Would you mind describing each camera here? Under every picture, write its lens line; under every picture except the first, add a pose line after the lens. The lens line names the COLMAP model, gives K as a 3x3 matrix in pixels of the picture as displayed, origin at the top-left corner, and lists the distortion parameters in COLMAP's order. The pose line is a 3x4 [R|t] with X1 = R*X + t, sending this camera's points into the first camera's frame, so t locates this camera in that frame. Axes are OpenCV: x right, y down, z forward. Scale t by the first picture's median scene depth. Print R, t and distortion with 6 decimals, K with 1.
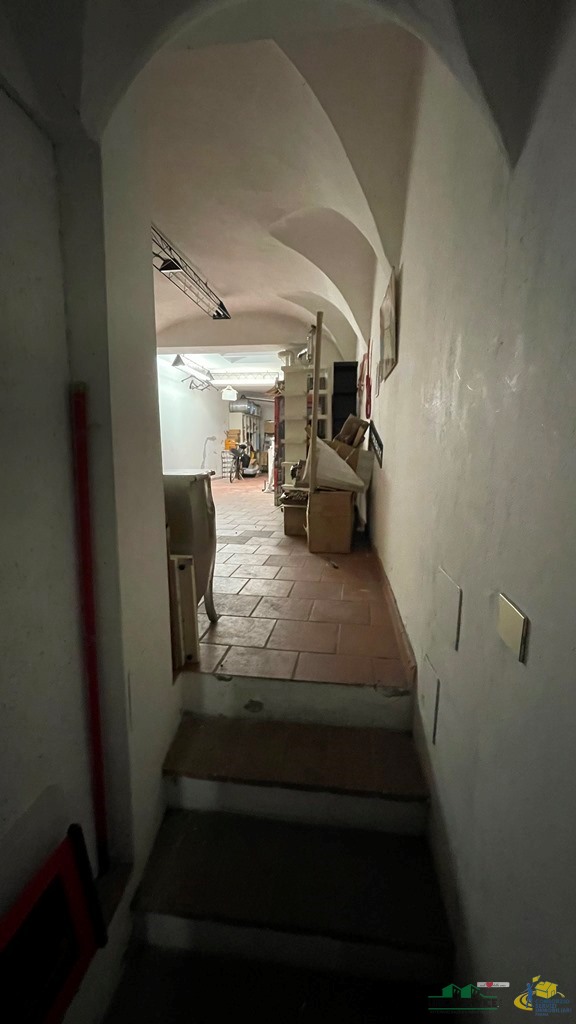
lens RADIAL K [[412.6, 0, 289.0], [0, 412.6, 517.1], [0, 0, 1]] dist [-0.000001, -0.003144]
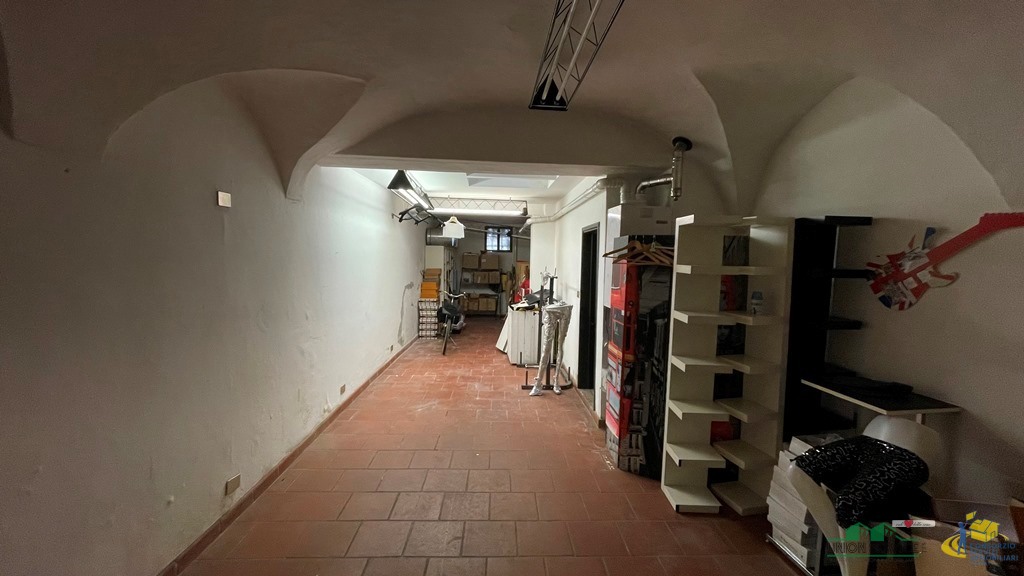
lens RADIAL K [[412.6, 0, 512.6], [0, 412.6, 286.0], [0, 0, 1]] dist [-0.000001, -0.003144]
pose [[0.978956, -0.005166, 0.204008, -0.187438], [0.024343, 0.995498, -0.091605, -0.143969], [-0.202617, 0.094643, 0.974674, 0.344432]]
